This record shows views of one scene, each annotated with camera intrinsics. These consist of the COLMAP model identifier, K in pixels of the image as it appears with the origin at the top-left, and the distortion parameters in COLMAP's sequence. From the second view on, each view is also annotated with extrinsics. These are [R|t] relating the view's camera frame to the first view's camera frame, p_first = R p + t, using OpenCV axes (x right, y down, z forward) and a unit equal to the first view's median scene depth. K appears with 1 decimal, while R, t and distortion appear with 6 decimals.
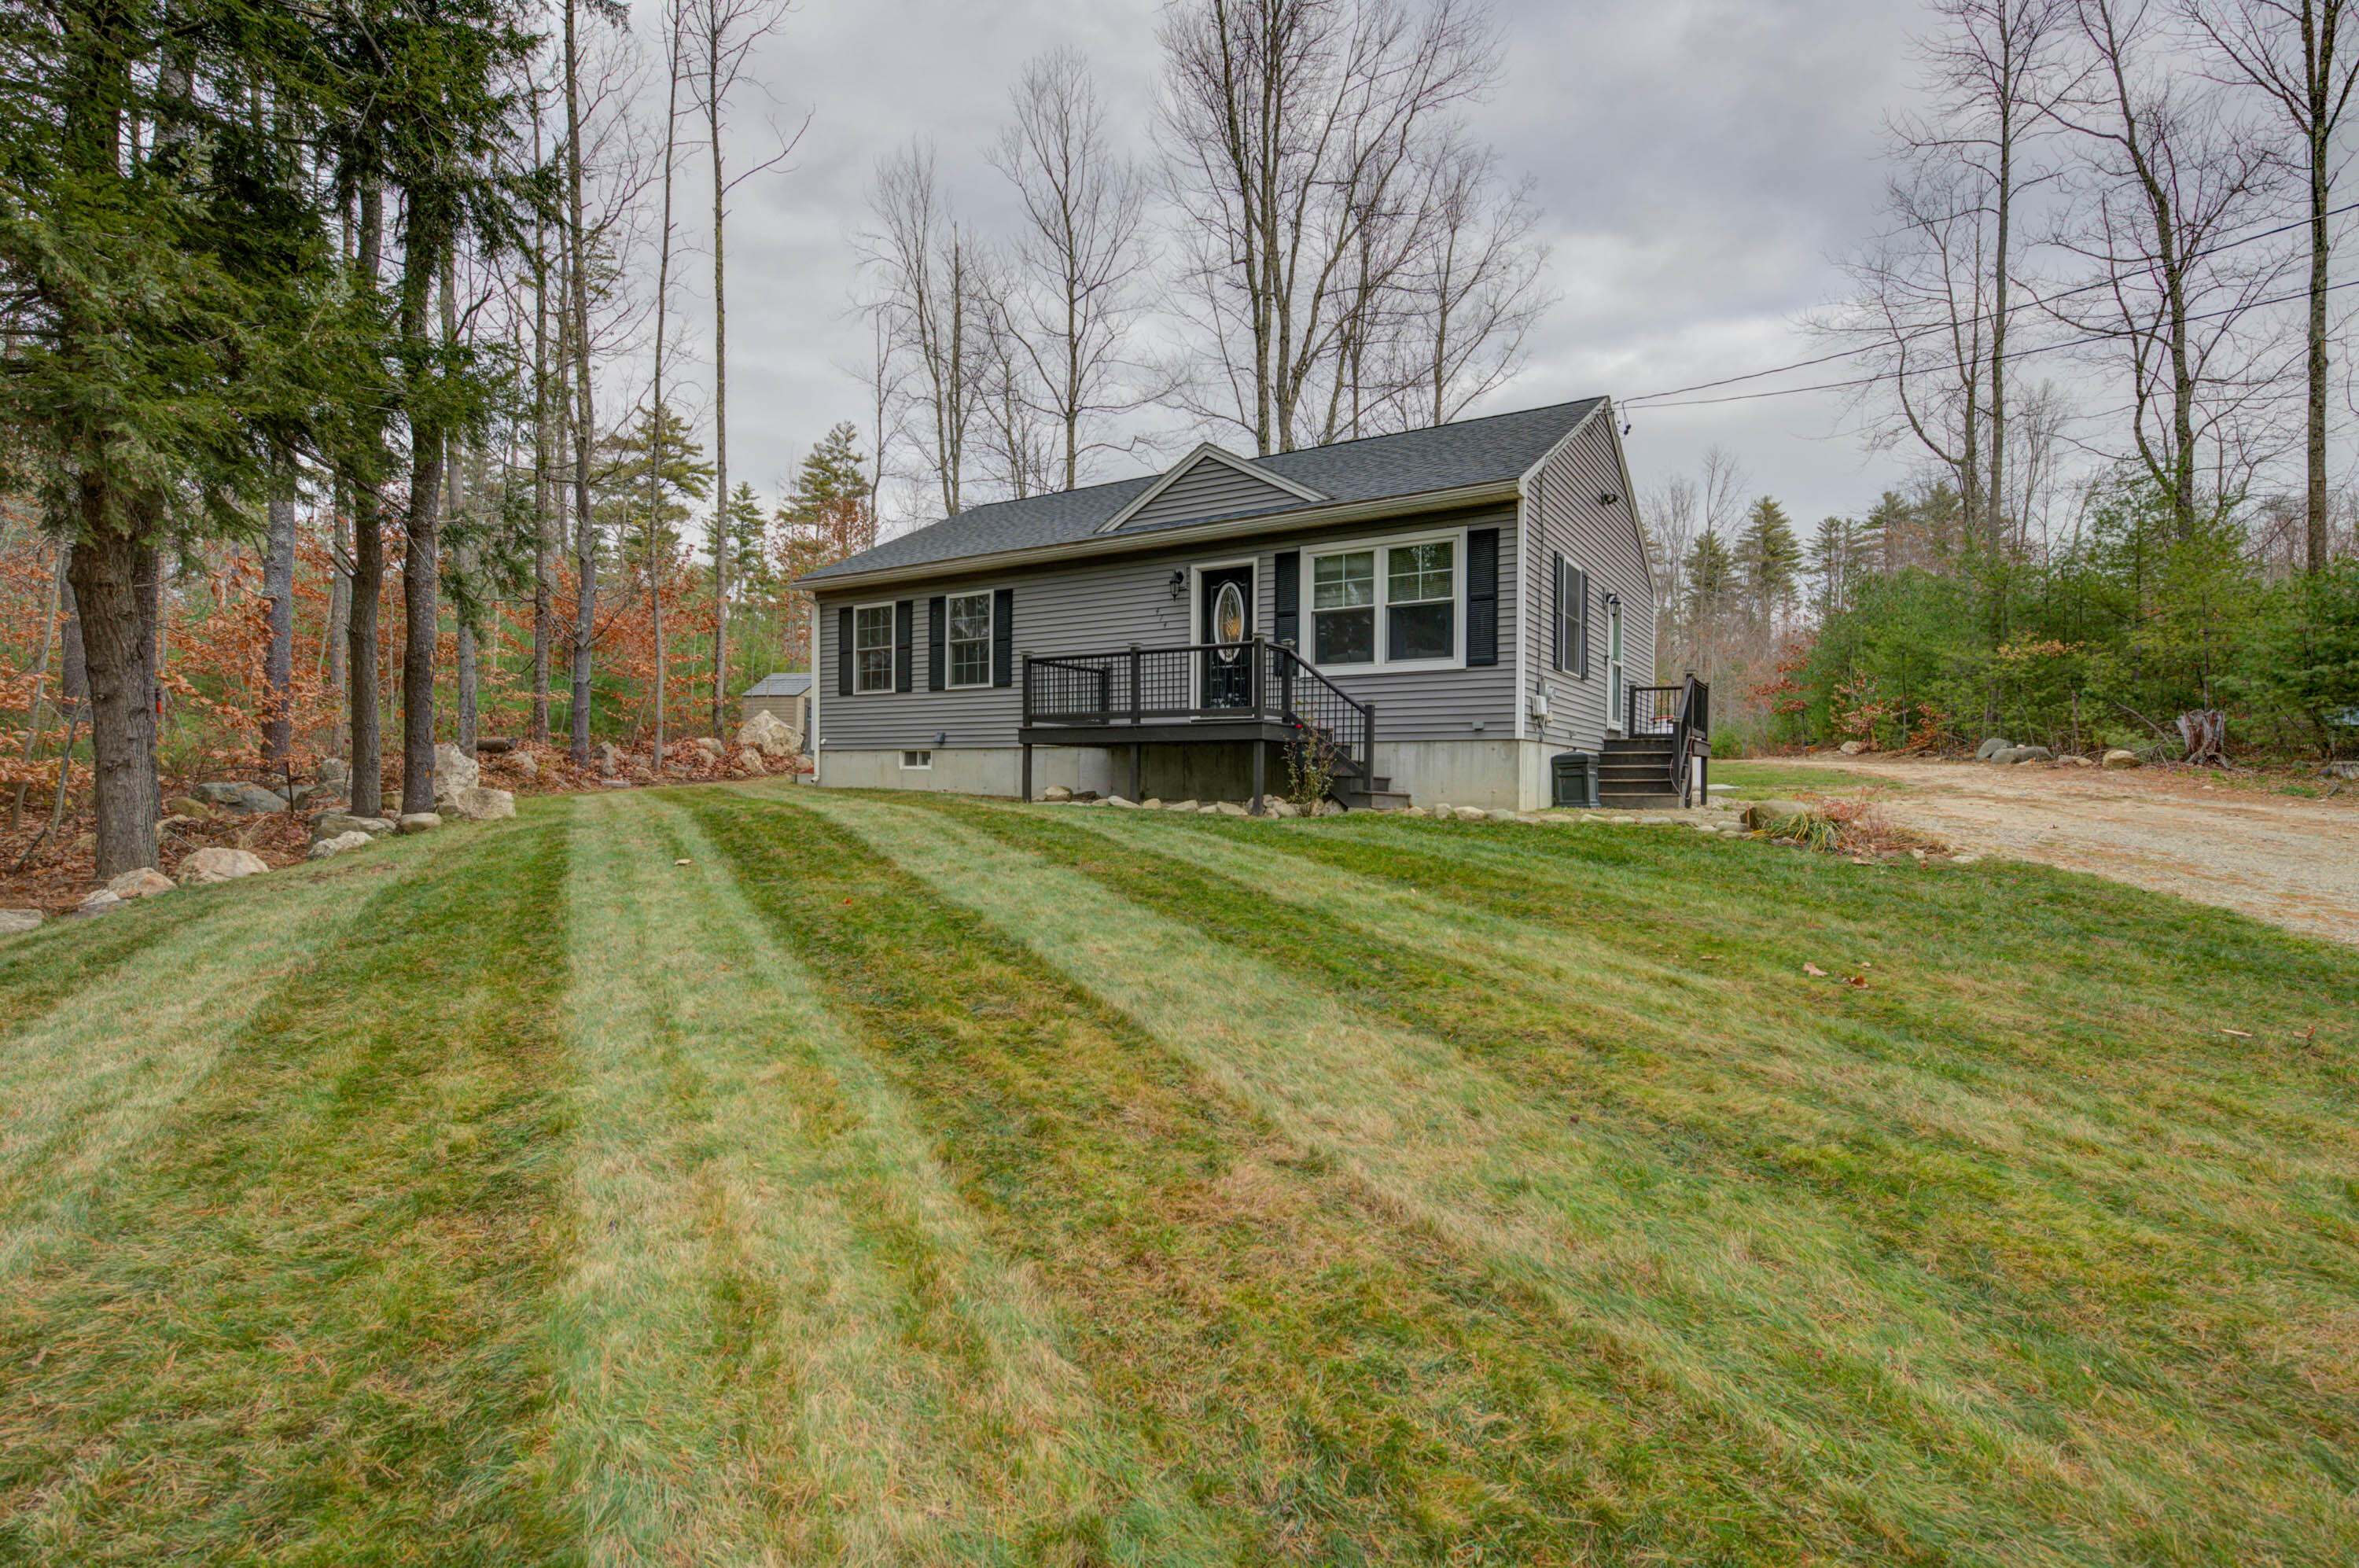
lens RADIAL K [[1097.4, 0, 1179.5], [0, 1097.4, 784.0], [0, 0, 1]] dist [0.001453, 0.000904]
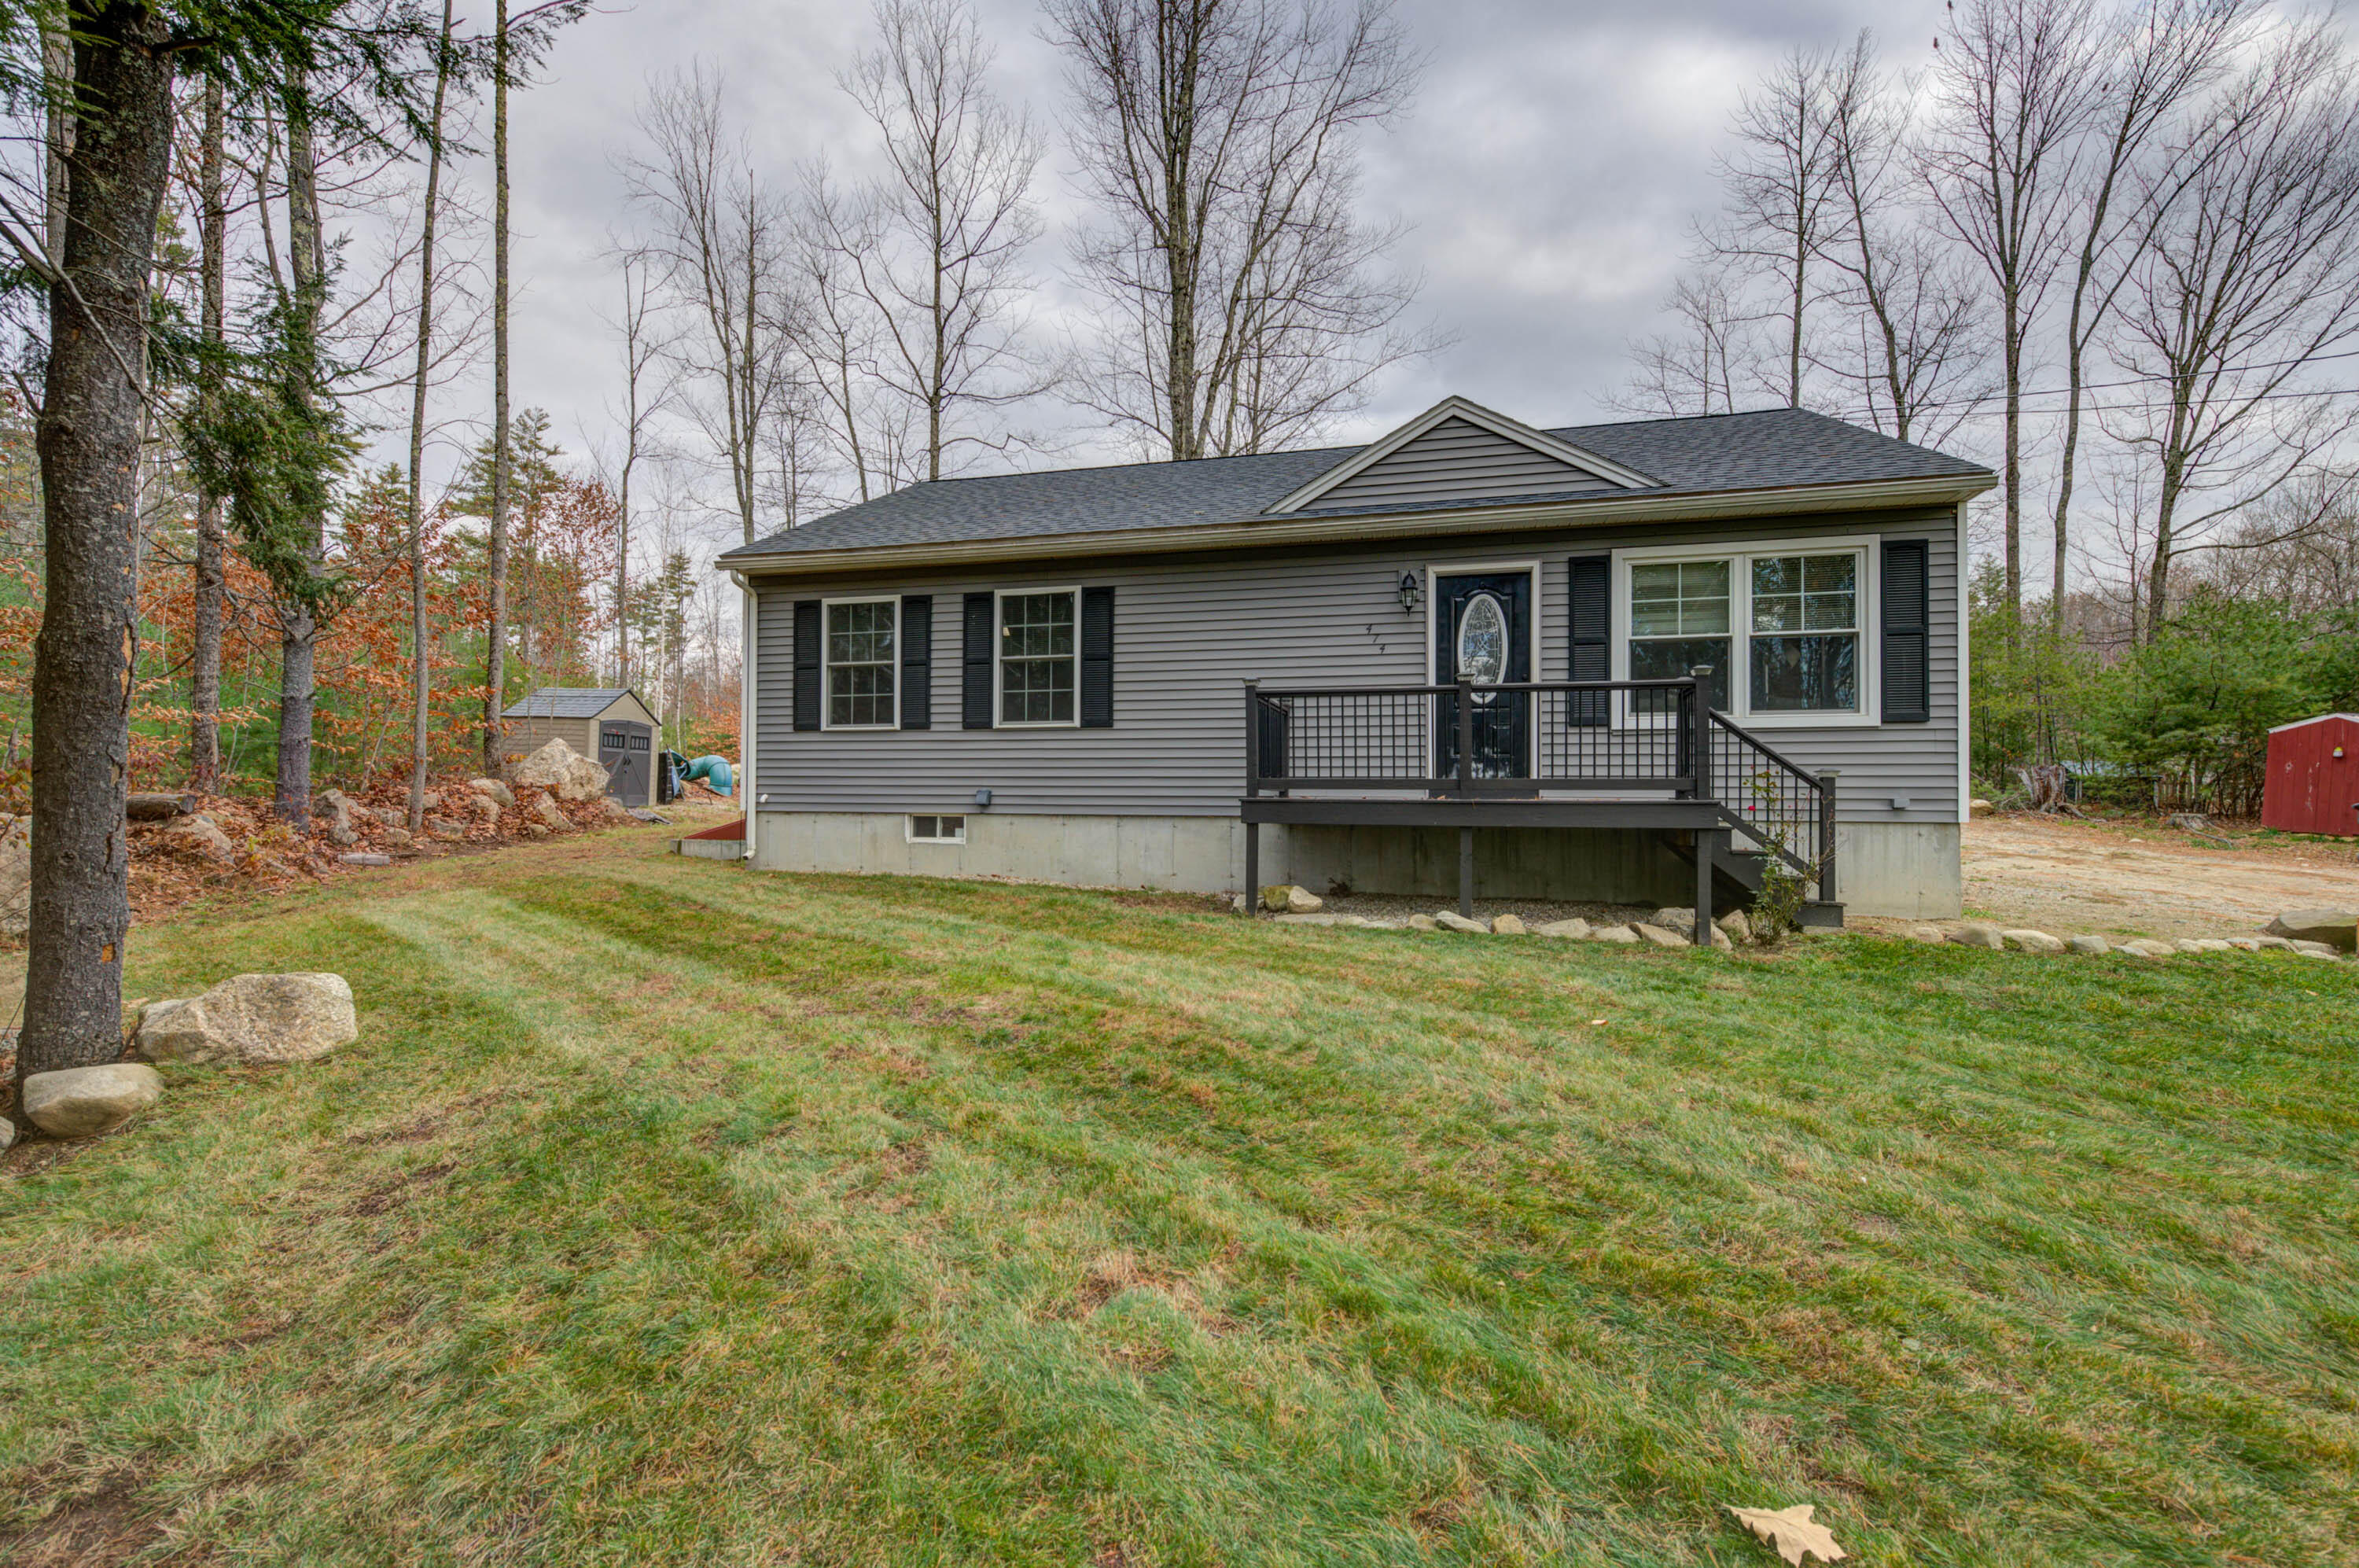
lens RADIAL K [[995.3, 0, 1175.9], [0, 995.3, 785.5], [0, 0, 1]] dist [0.003398, 0.000044]
pose [[0.952355, 0.003540, 0.304971, -0.286194], [0.000500, 0.999913, -0.013170, -0.040812], [-0.304991, 0.012695, 0.952271, 0.365066]]
